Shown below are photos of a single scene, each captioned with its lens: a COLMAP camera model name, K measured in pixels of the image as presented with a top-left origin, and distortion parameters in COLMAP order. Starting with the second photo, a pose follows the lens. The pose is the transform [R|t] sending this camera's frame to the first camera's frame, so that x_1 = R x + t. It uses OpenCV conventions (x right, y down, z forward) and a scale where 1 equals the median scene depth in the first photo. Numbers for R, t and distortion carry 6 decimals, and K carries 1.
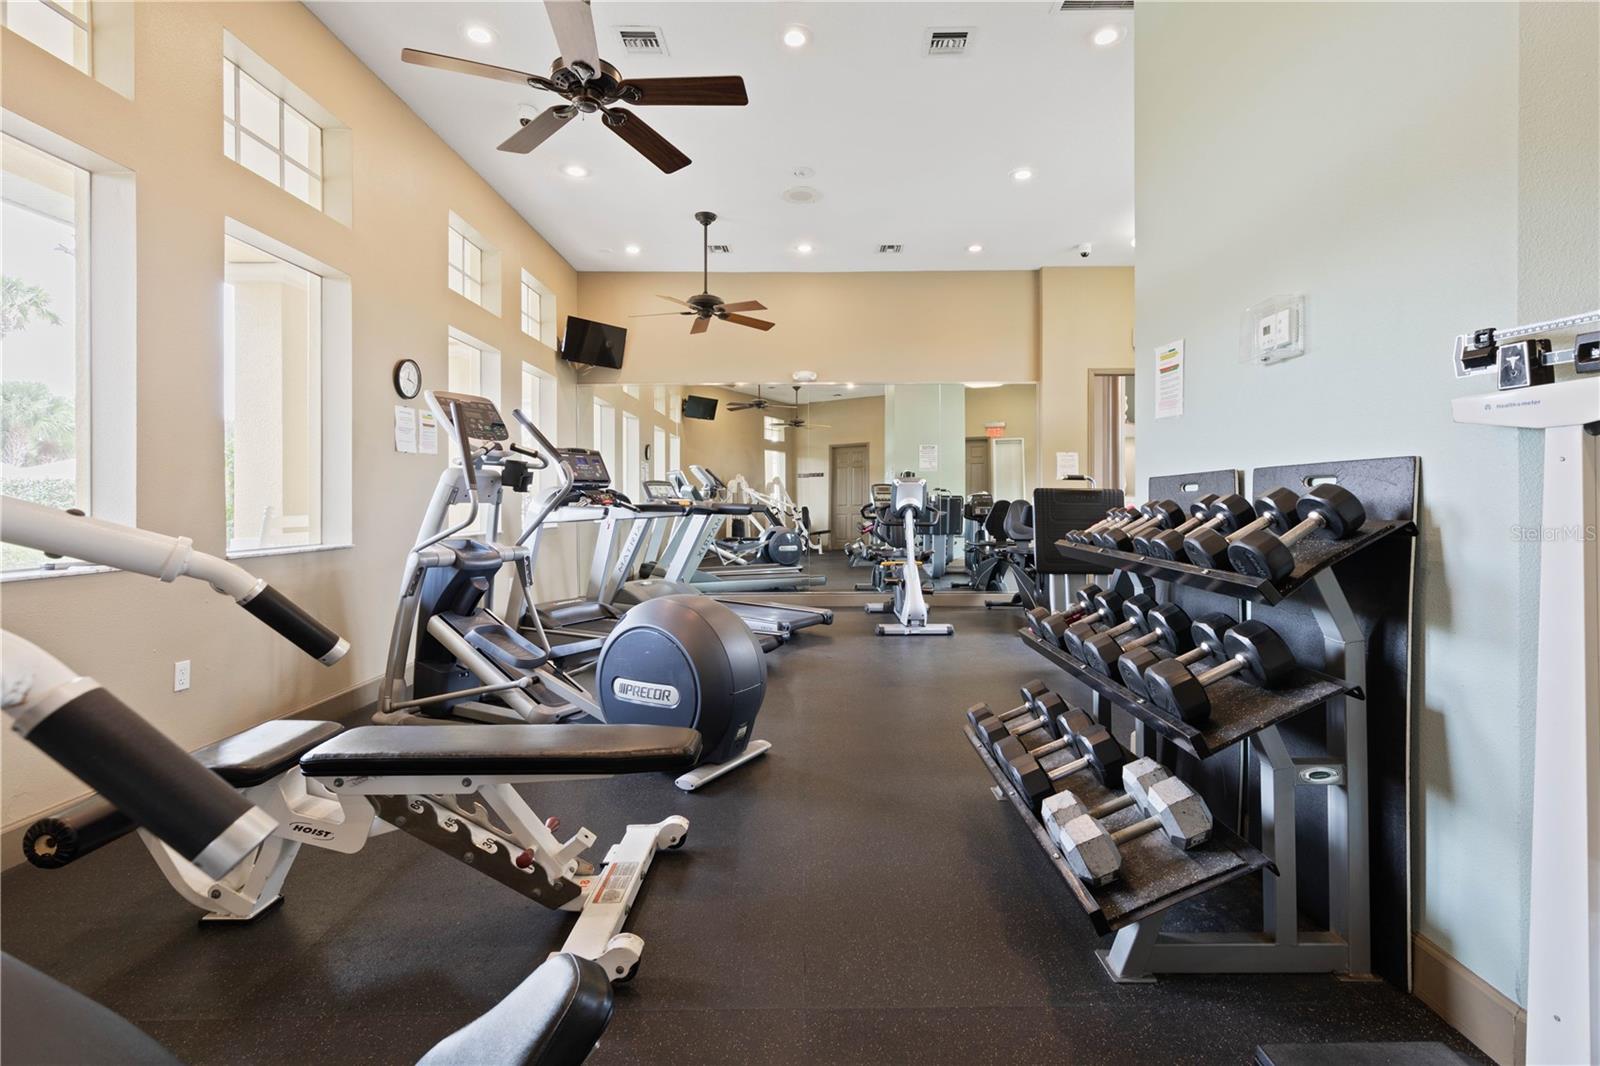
lens RADIAL K [[766.3, 0, 801.7], [0, 766.3, 502.6], [0, 0, 1]] dist [0.000814, -0.000063]
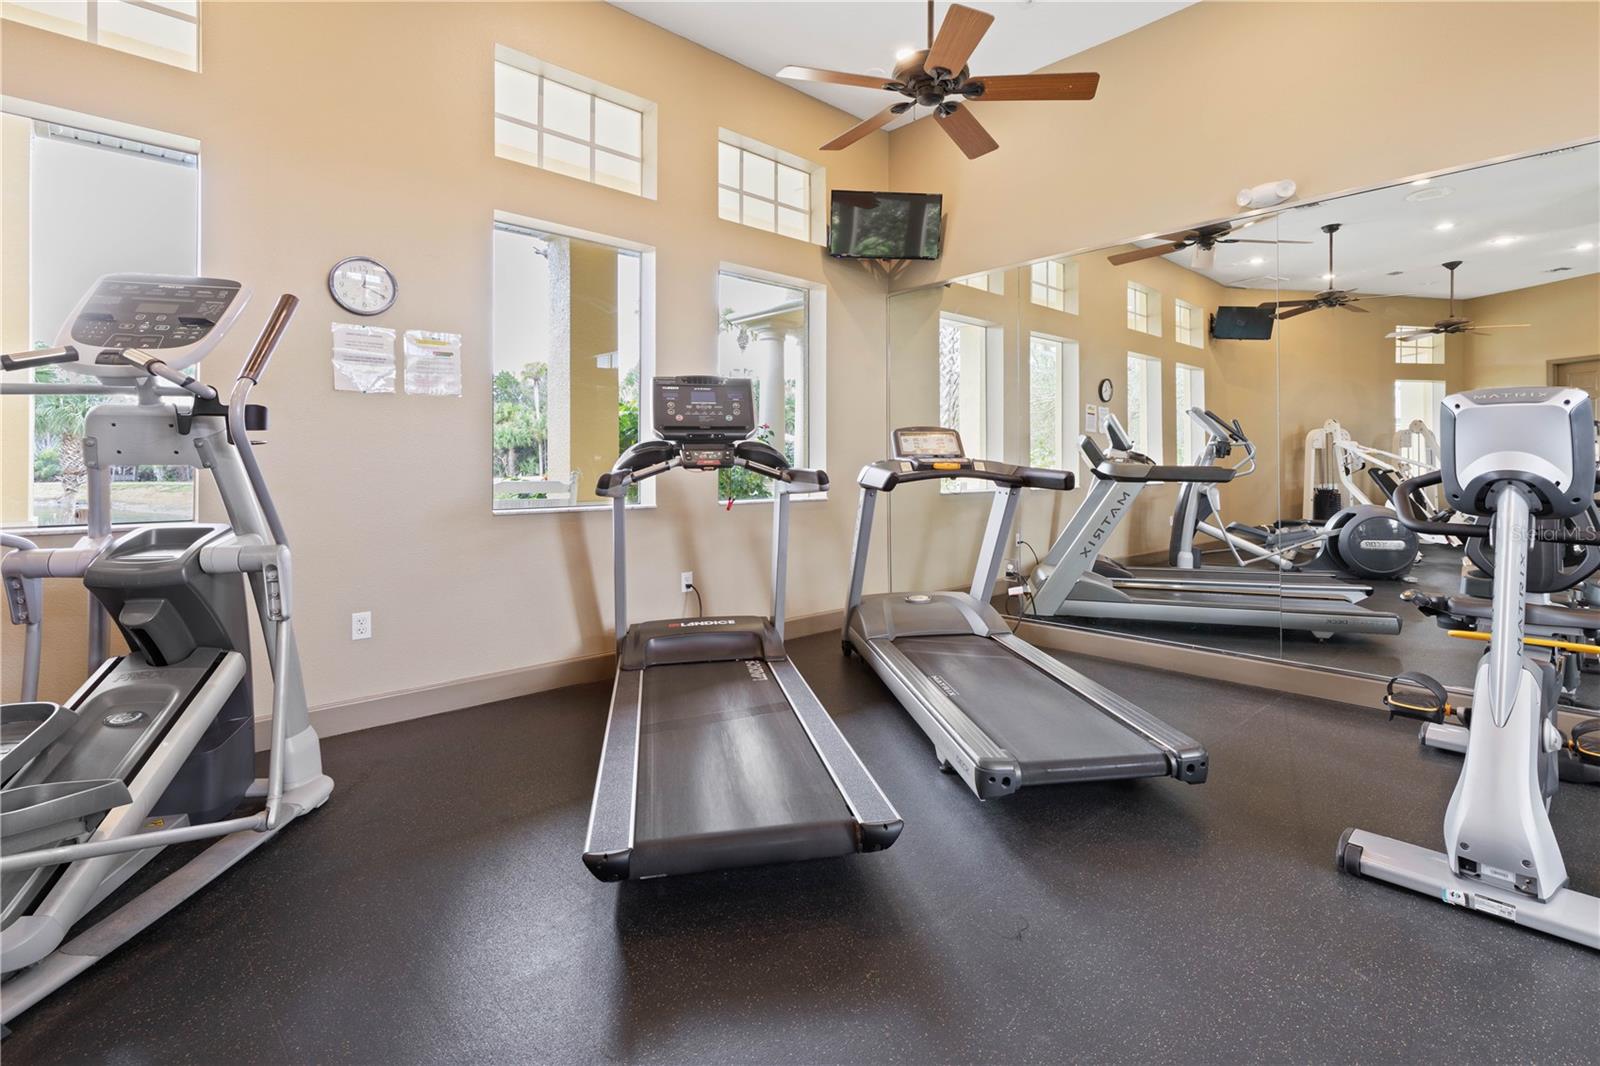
lens RADIAL K [[744.7, 0, 800.0], [0, 744.7, 459.4], [0, 0, 1]] dist [0.009830, -0.000168]
pose [[0.684178, -0.004080, -0.729304, 0.091497], [0.000895, 0.999988, -0.004755, -0.000938], [0.729314, 0.002600, 0.684174, 0.313929]]
